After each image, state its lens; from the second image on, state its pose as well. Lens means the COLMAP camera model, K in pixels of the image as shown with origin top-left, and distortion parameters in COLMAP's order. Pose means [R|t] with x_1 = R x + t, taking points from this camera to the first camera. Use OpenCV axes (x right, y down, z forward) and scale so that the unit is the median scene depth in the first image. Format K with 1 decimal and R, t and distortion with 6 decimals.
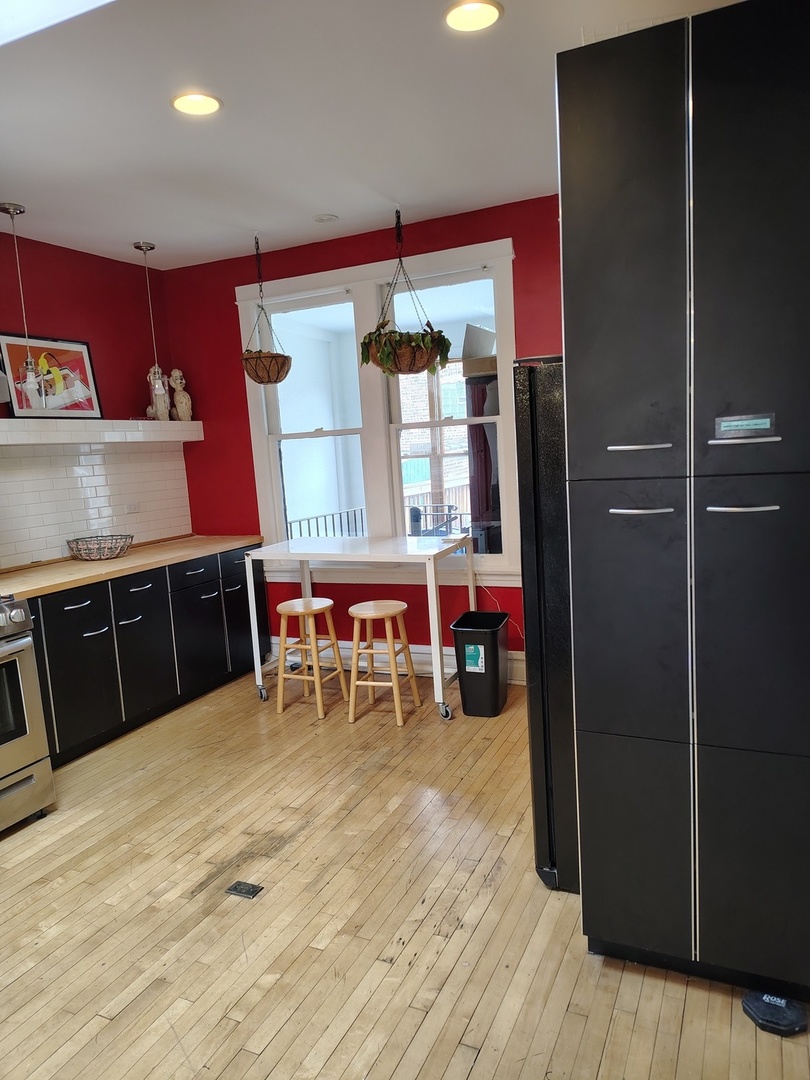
lens RADIAL K [[764.9, 0, 409.5], [0, 764.9, 547.4], [0, 0, 1]] dist [0.008417, -0.000700]
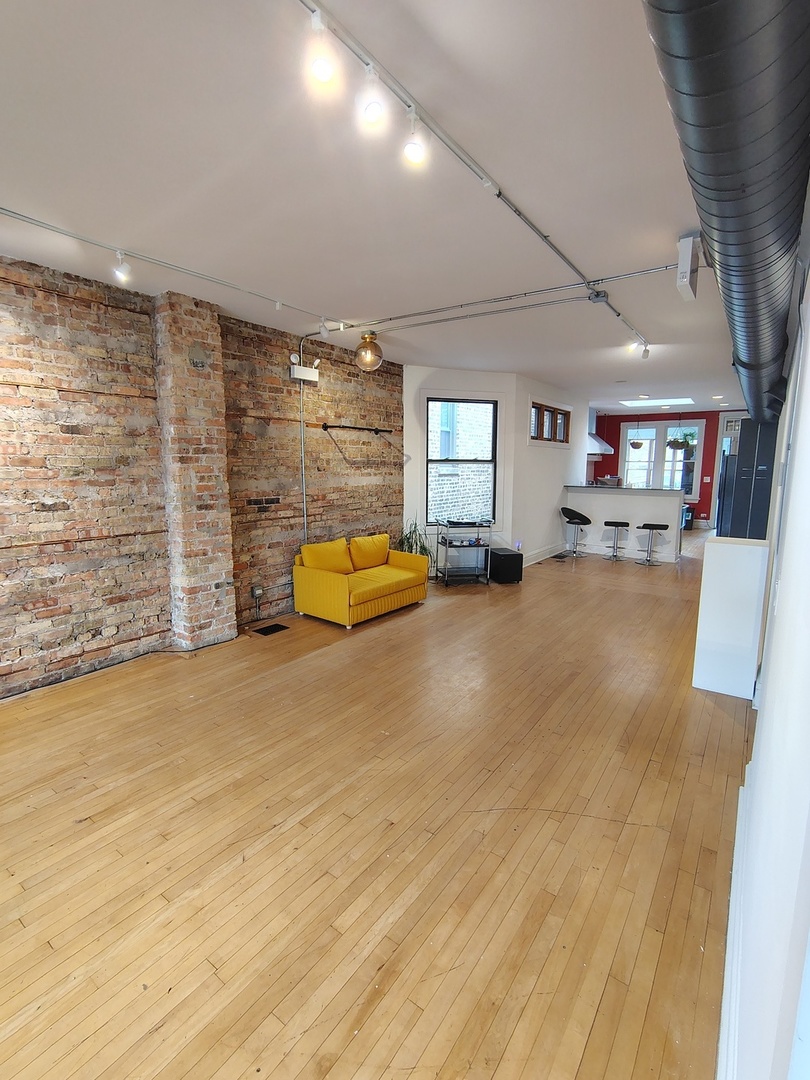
lens RADIAL K [[508.3, 0, 405.8], [0, 508.3, 538.5], [0, 0, 1]] dist [-0.001044, -0.000046]
pose [[0.978537, 0.092349, -0.184222, -0.852585], [-0.089356, 0.995698, 0.024501, 0.309303], [0.185692, -0.007514, 0.982579, -1.937883]]
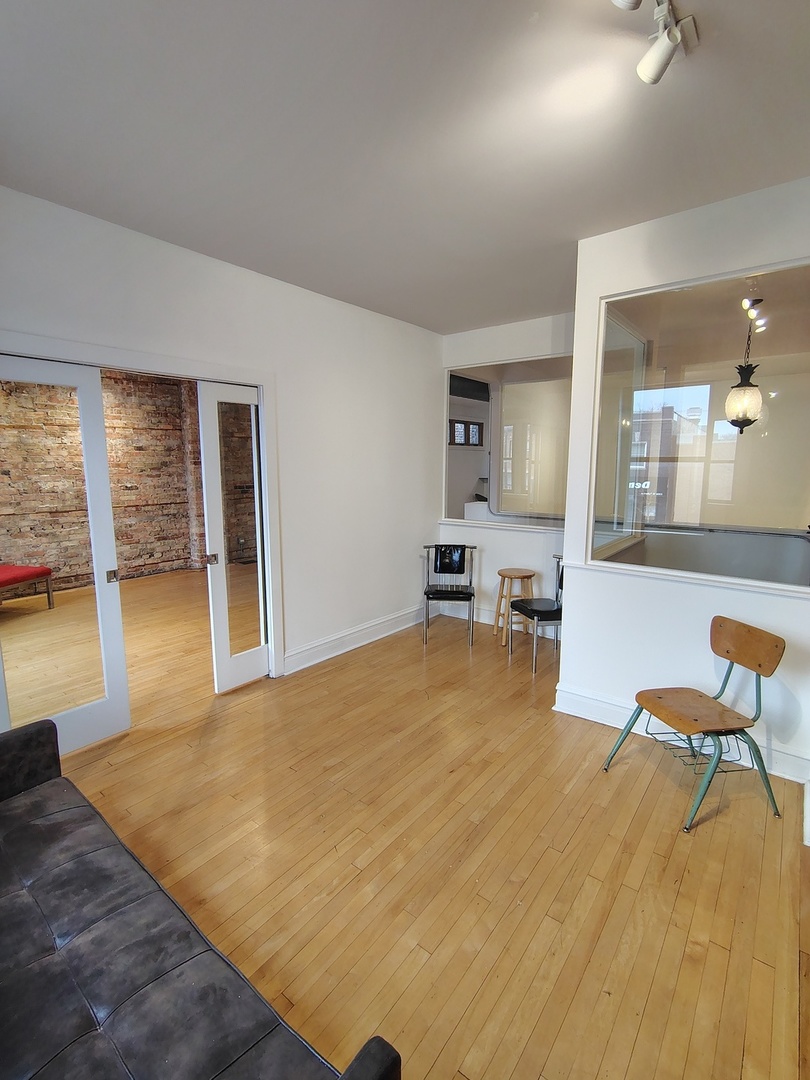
lens RADIAL K [[508.3, 0, 401.8], [0, 508.3, 535.8], [0, 0, 1]] dist [-0.001044, -0.000046]
pose [[0.969371, 0.083823, -0.230853, -0.391031], [-0.080171, 0.996463, 0.025171, 0.365591], [0.232147, -0.005893, 0.972663, -2.547406]]
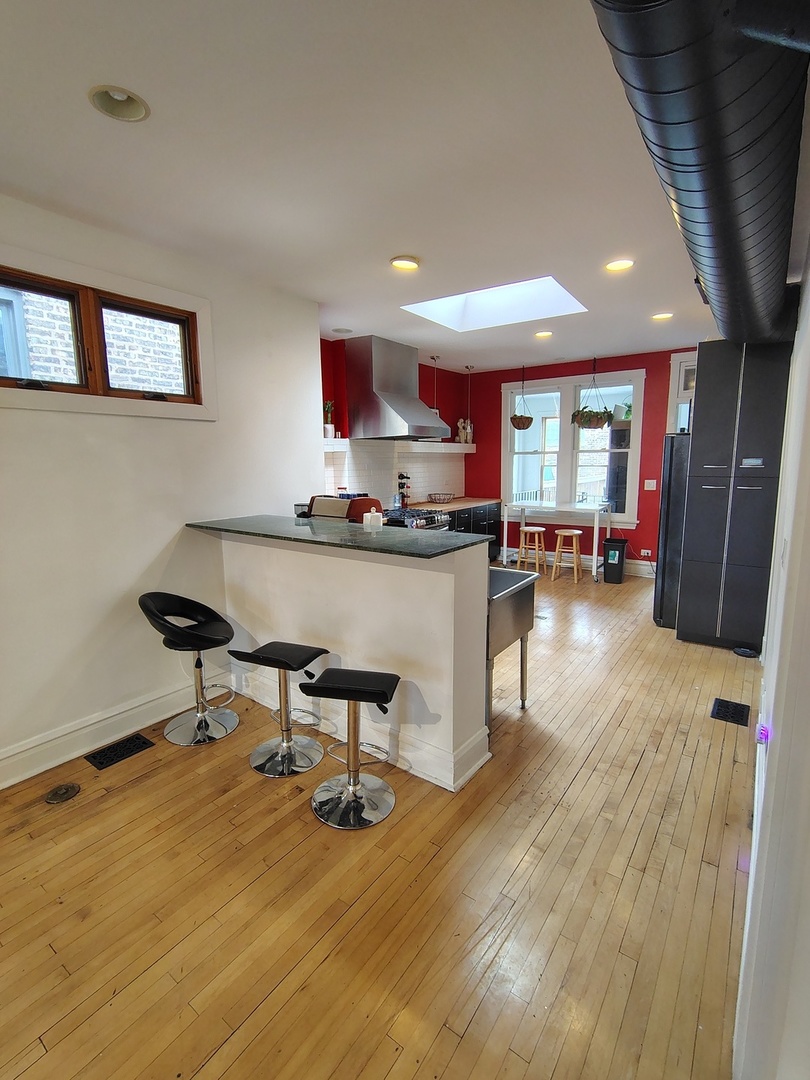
lens RADIAL K [[508.3, 0, 399.7], [0, 508.3, 537.0], [0, 0, 1]] dist [-0.001044, -0.000046]
pose [[0.978031, 0.080329, -0.192358, -0.221770], [-0.075179, 0.996592, 0.033937, 0.074734], [0.194429, -0.018730, 0.980738, -0.532594]]
